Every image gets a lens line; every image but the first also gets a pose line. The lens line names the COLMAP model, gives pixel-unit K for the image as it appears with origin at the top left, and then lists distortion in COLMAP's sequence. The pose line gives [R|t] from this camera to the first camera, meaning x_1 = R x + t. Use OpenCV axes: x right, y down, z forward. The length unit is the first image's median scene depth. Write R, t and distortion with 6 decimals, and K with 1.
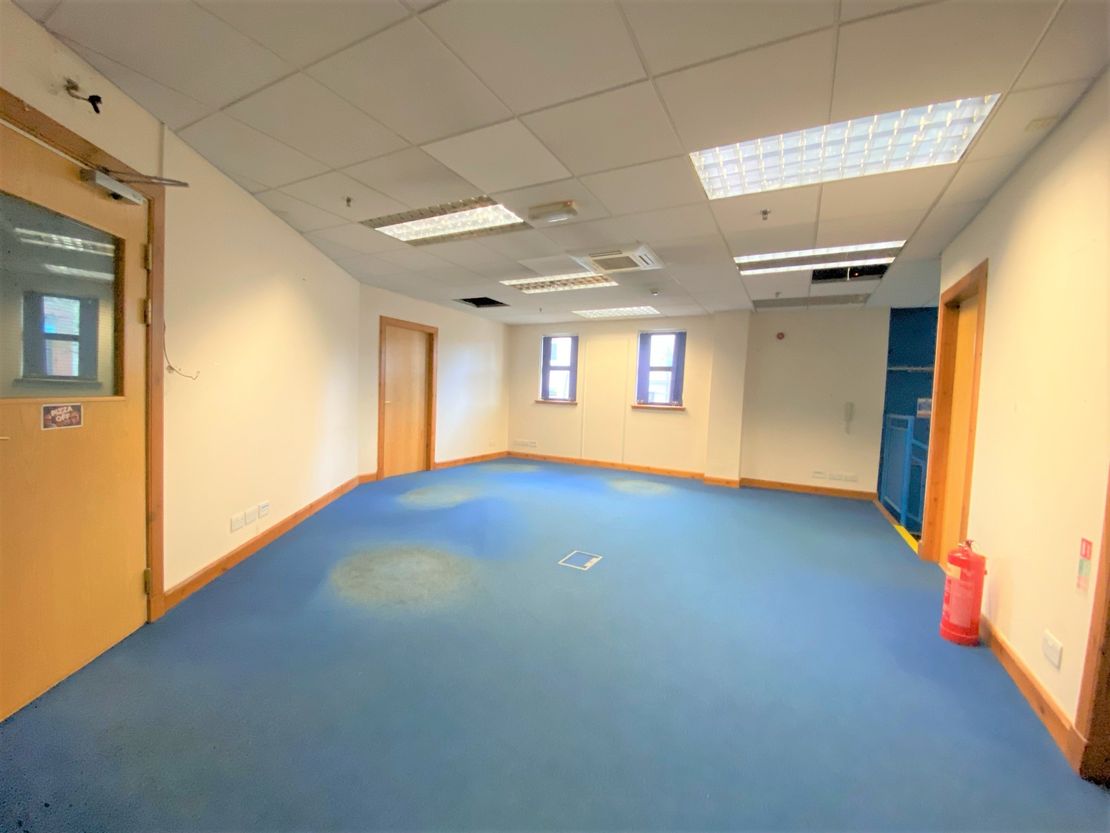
lens RADIAL K [[452.5, 0, 555.0], [0, 452.5, 416.5], [0, 0, 1]] dist [0.000174, -0.000025]
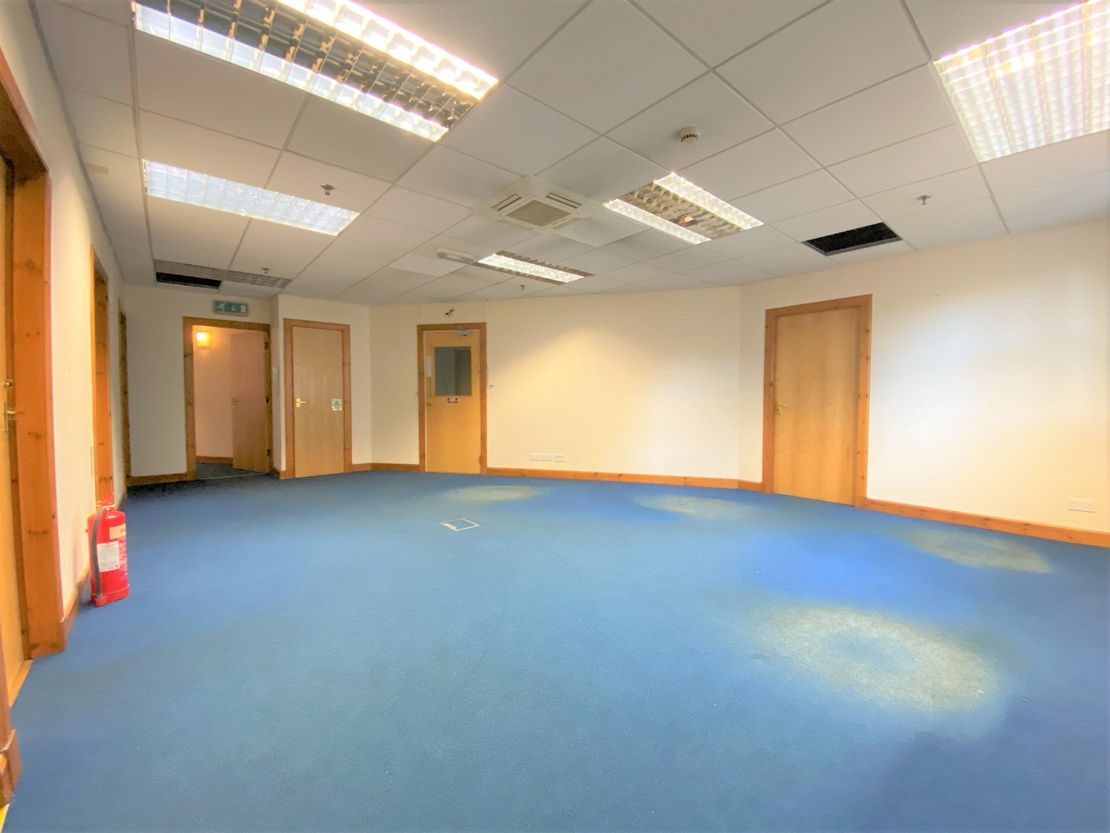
lens RADIAL K [[452.5, 0, 555.0], [0, 452.5, 416.5], [0, 0, 1]] dist [0.000174, -0.000025]
pose [[-0.386793, -0.007707, -0.922134, 1.003684], [-0.064504, 0.997742, 0.018717, 0.000806], [0.919908, 0.066721, -0.386417, 1.598314]]
